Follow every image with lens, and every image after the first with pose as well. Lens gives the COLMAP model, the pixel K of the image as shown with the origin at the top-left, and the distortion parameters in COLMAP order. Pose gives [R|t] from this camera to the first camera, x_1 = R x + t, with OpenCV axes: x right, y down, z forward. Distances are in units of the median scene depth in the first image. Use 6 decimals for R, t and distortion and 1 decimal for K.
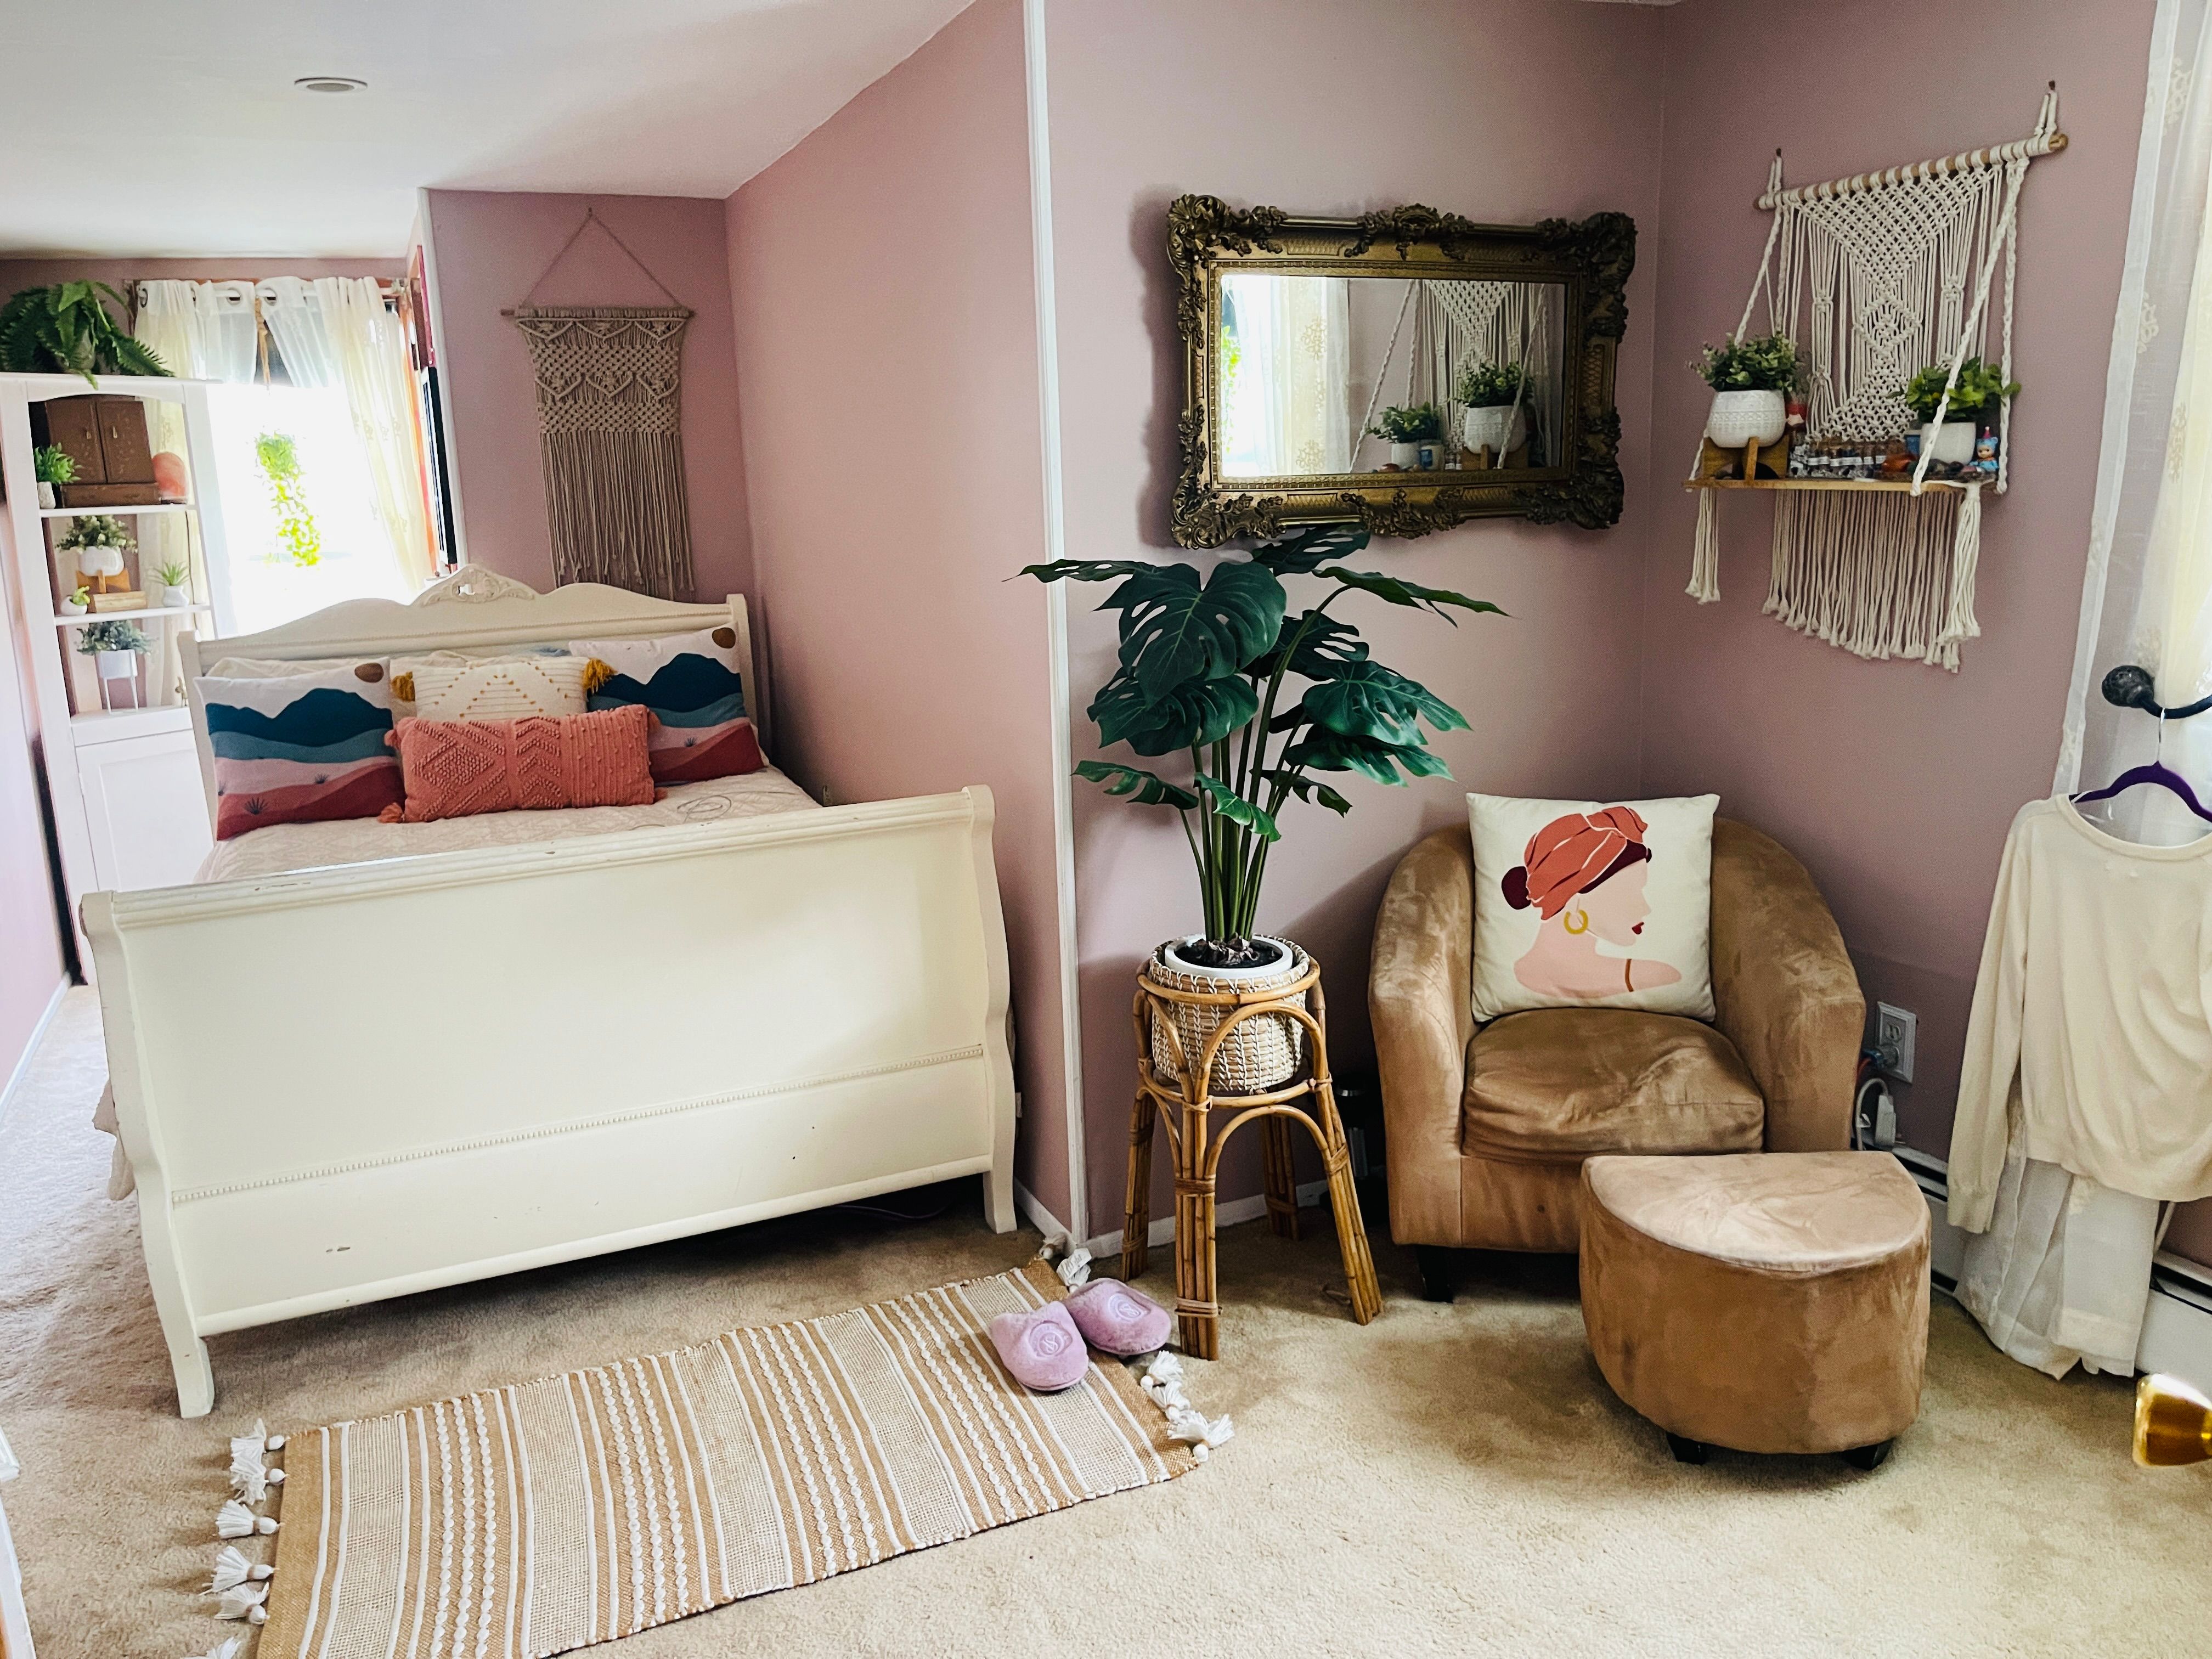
lens RADIAL K [[1681.1, 0, 1118.7], [0, 1681.1, 823.6], [0, 0, 1]] dist [0.063433, -0.079114]
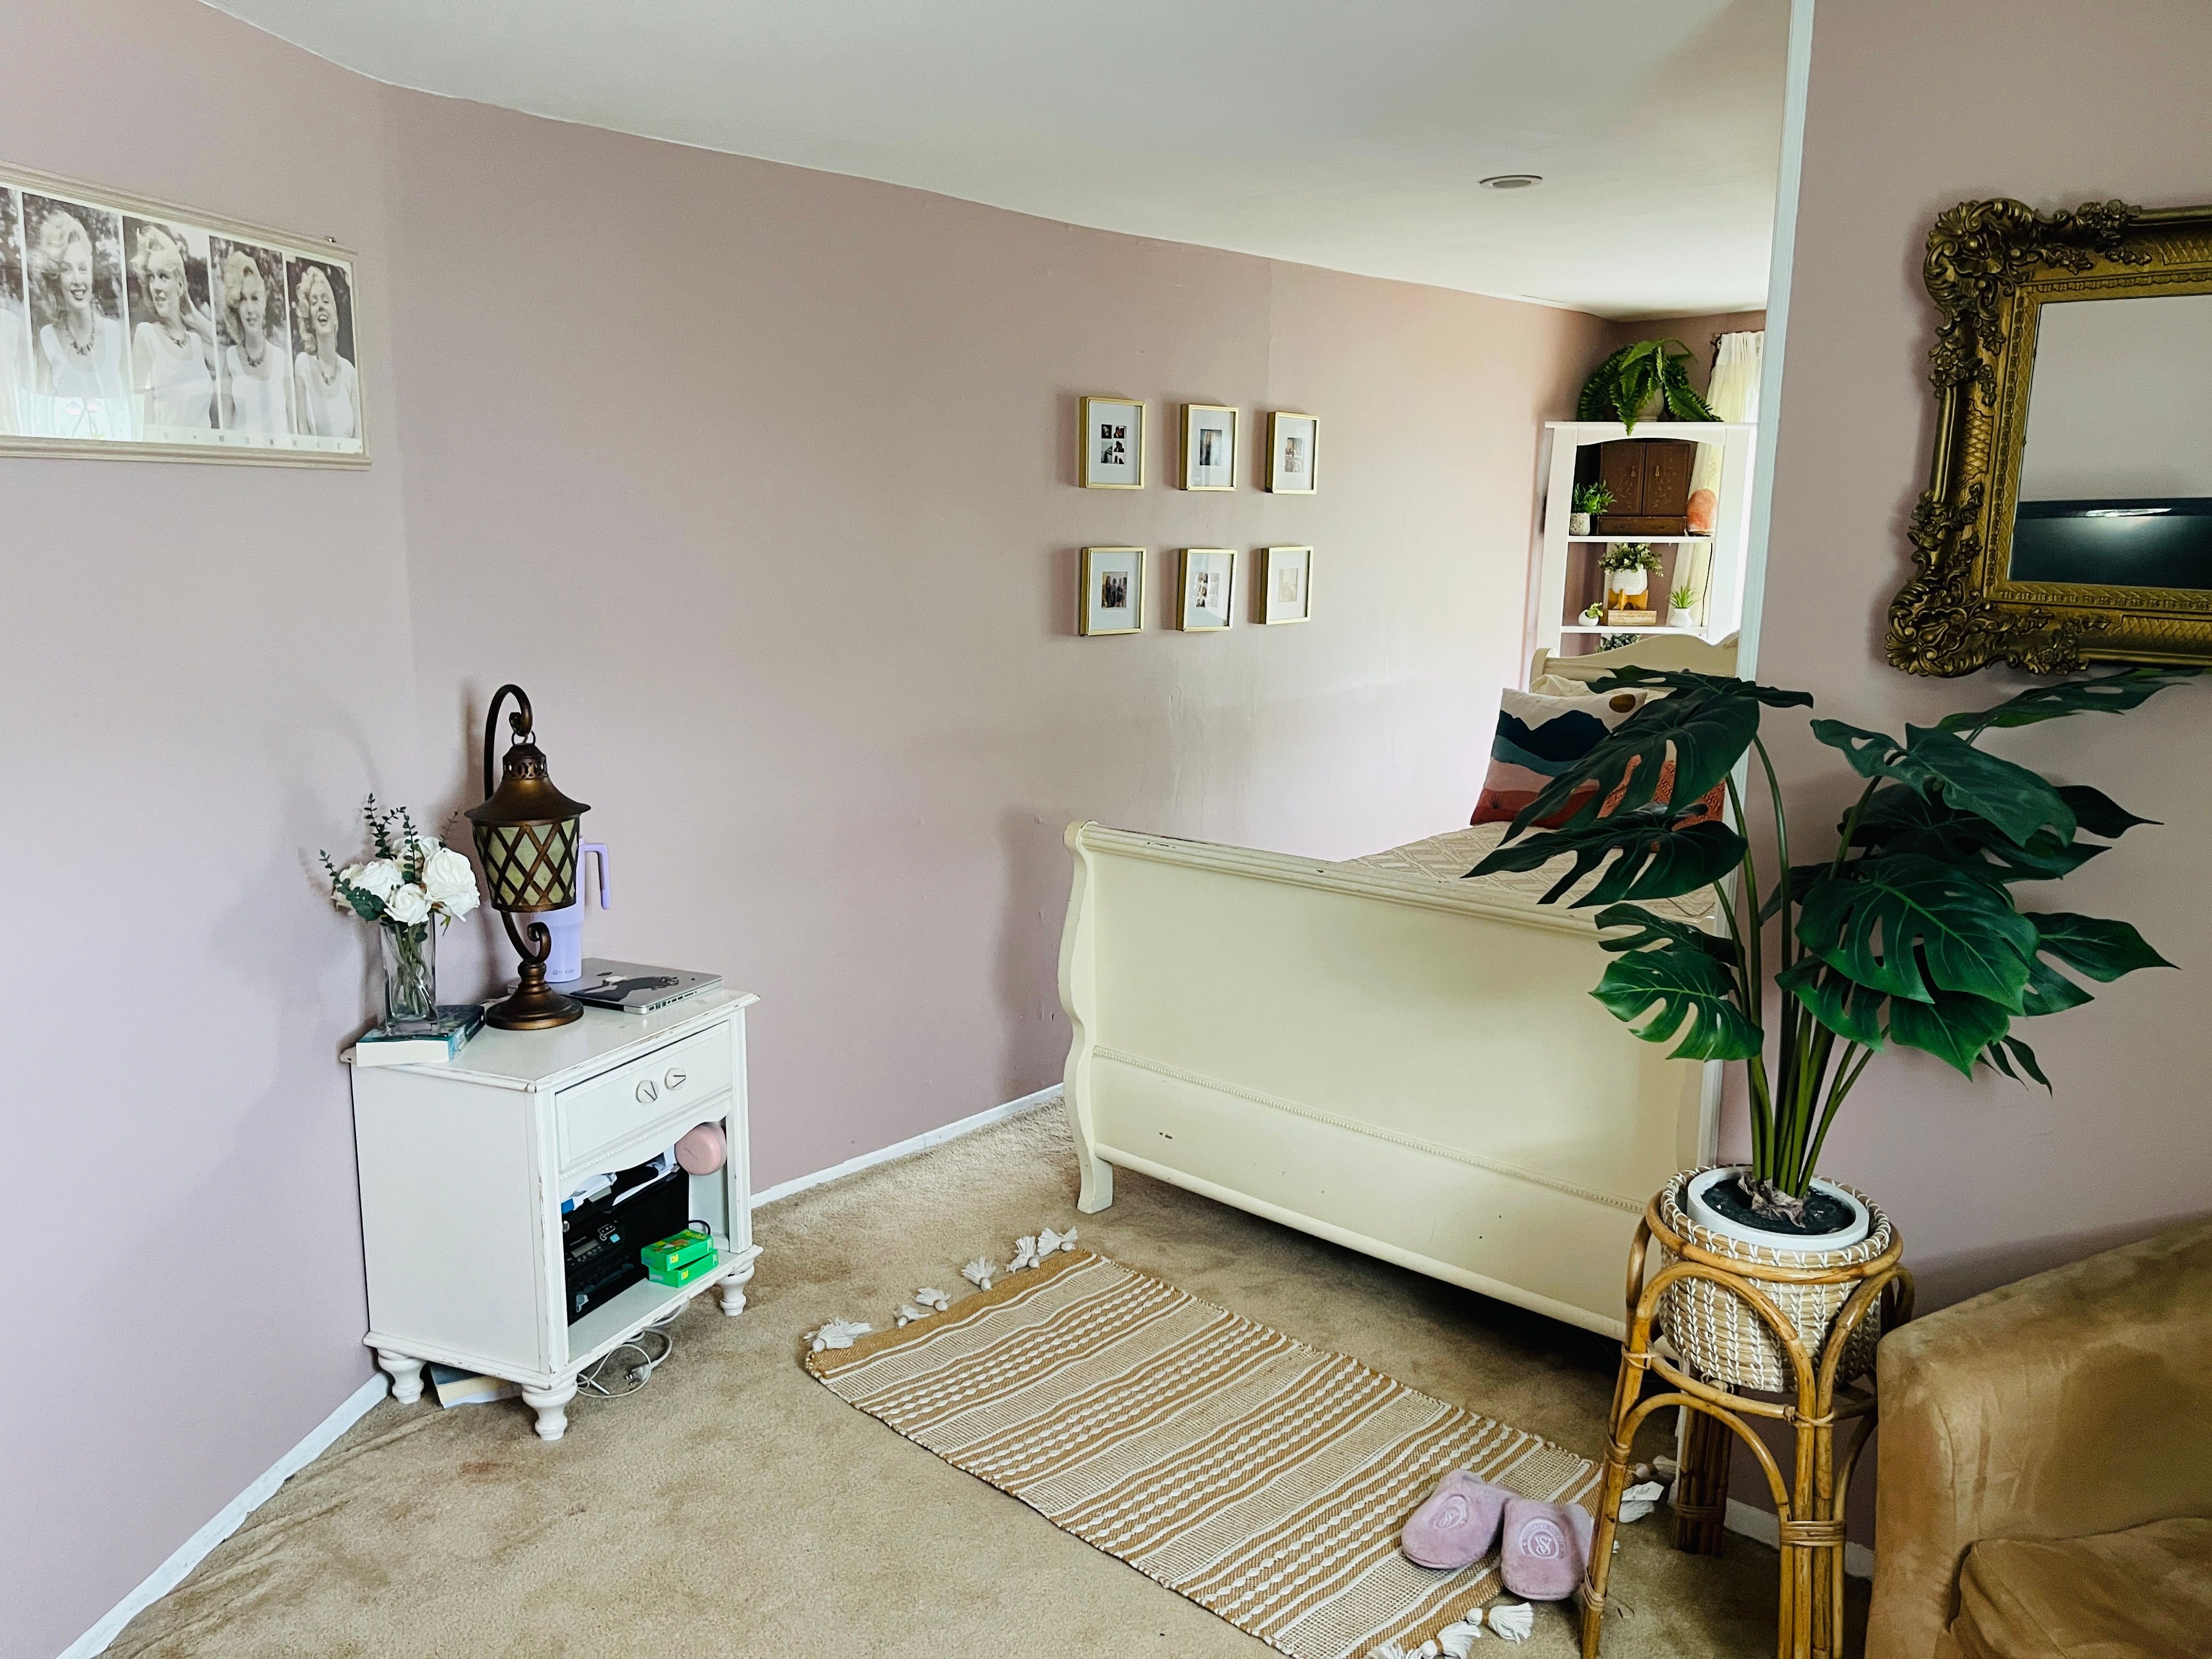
lens RADIAL K [[1681.1, 0, 1117.4], [0, 1681.1, 822.4], [0, 0, 1]] dist [0.063433, -0.079114]
pose [[0.415563, 0.201408, -0.886985, 0.541413], [-0.206186, 0.970649, 0.123806, -0.113865], [0.885887, 0.131435, 0.444893, 0.343232]]
